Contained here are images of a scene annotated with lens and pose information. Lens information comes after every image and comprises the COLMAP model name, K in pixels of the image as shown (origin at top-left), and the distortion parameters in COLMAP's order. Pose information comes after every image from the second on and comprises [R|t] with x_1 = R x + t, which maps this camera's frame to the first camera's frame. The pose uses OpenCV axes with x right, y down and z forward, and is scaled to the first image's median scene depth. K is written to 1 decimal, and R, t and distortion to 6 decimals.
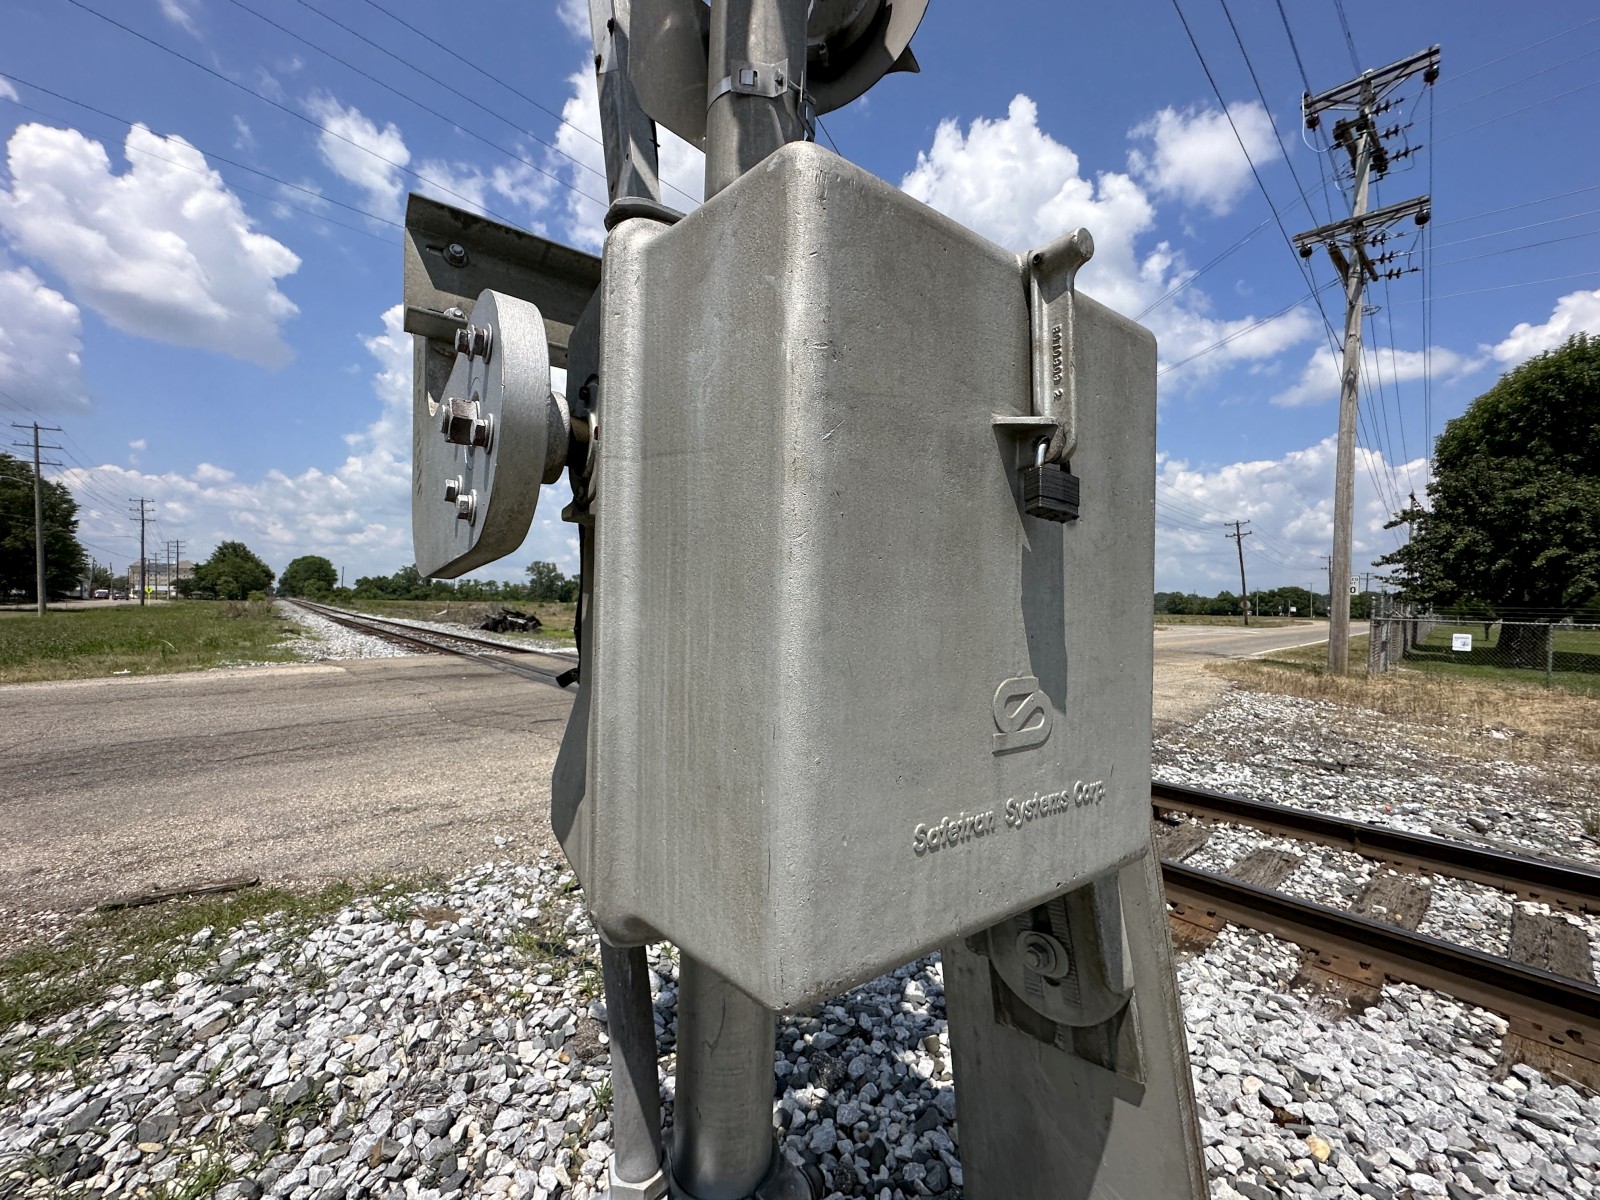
lens RADIAL K [[643.8, 0, 792.6], [0, 643.8, 602.0], [0, 0, 1]] dist [-0.005767, -0.000115]
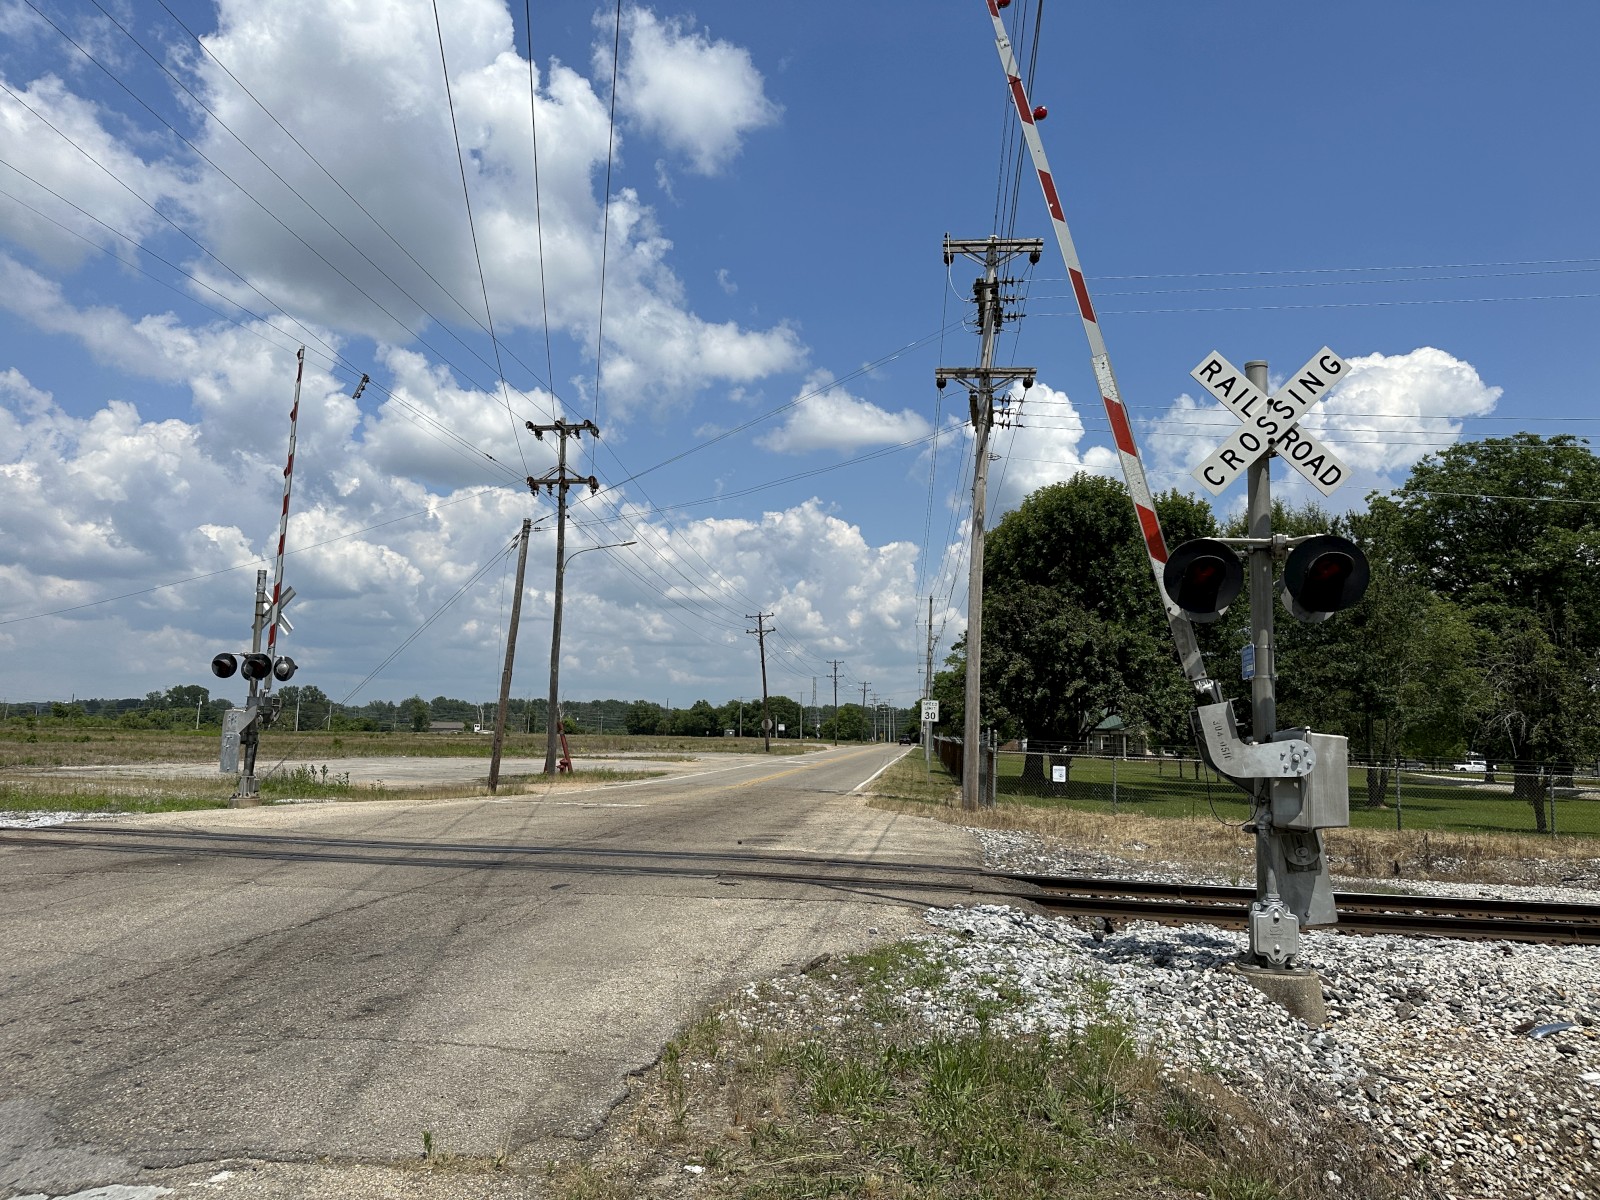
lens RADIAL K [[1125.3, 0, 773.6], [0, 1125.3, 600.1], [0, 0, 1]] dist [0.056122, -0.071562]
pose [[0.782502, 0.073594, 0.618283, -0.159940], [-0.012902, 0.994694, -0.102070, -0.008560], [-0.622514, 0.071893, 0.779299, -0.063945]]
